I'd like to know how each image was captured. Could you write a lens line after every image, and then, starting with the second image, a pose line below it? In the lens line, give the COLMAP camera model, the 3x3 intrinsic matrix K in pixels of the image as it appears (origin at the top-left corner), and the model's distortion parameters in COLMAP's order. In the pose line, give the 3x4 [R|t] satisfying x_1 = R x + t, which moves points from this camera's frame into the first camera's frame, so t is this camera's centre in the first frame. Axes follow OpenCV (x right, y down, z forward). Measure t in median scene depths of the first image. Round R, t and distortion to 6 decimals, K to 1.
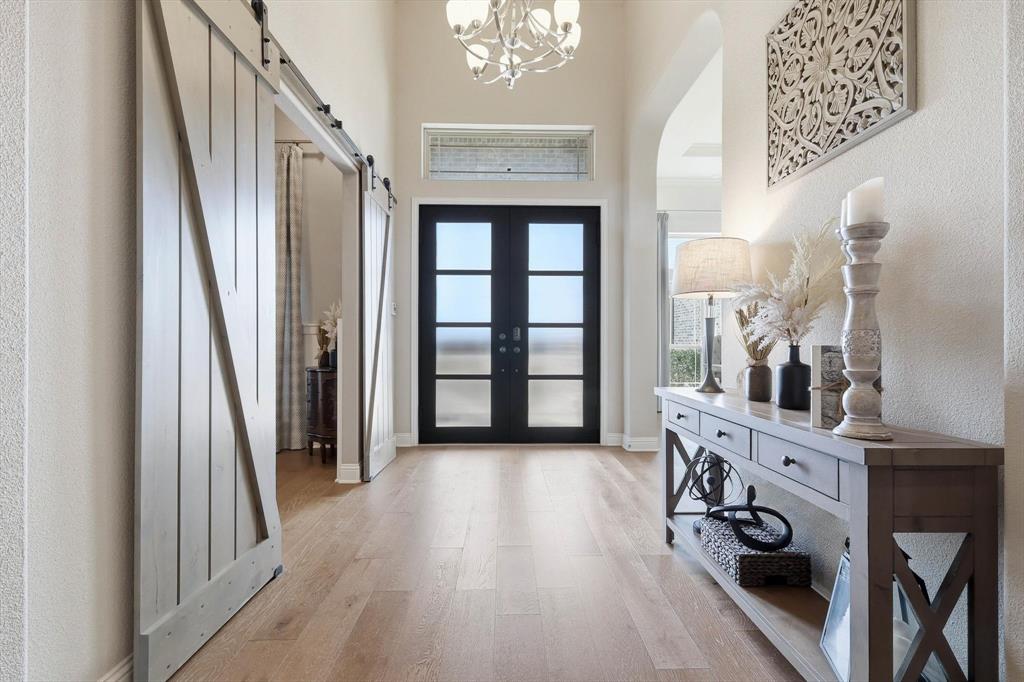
lens RADIAL K [[460.8, 0, 513.8], [0, 460.8, 344.0], [0, 0, 1]] dist [0.005611, 0.000491]
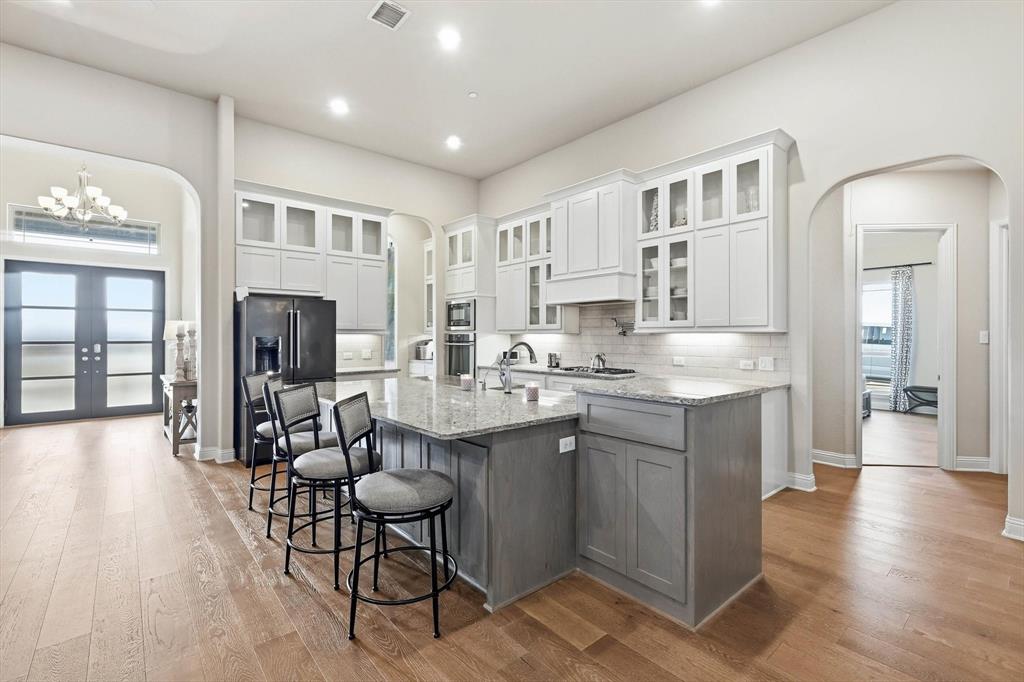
lens RADIAL K [[460.8, 0, 515.1], [0, 460.8, 336.8], [0, 0, 1]] dist [0.005611, 0.000491]
pose [[0.764512, 0.000802, 0.644609, 0.076069], [-0.005831, 0.999967, 0.005671, -0.077028], [-0.644583, -0.008094, 0.764492, -1.080977]]
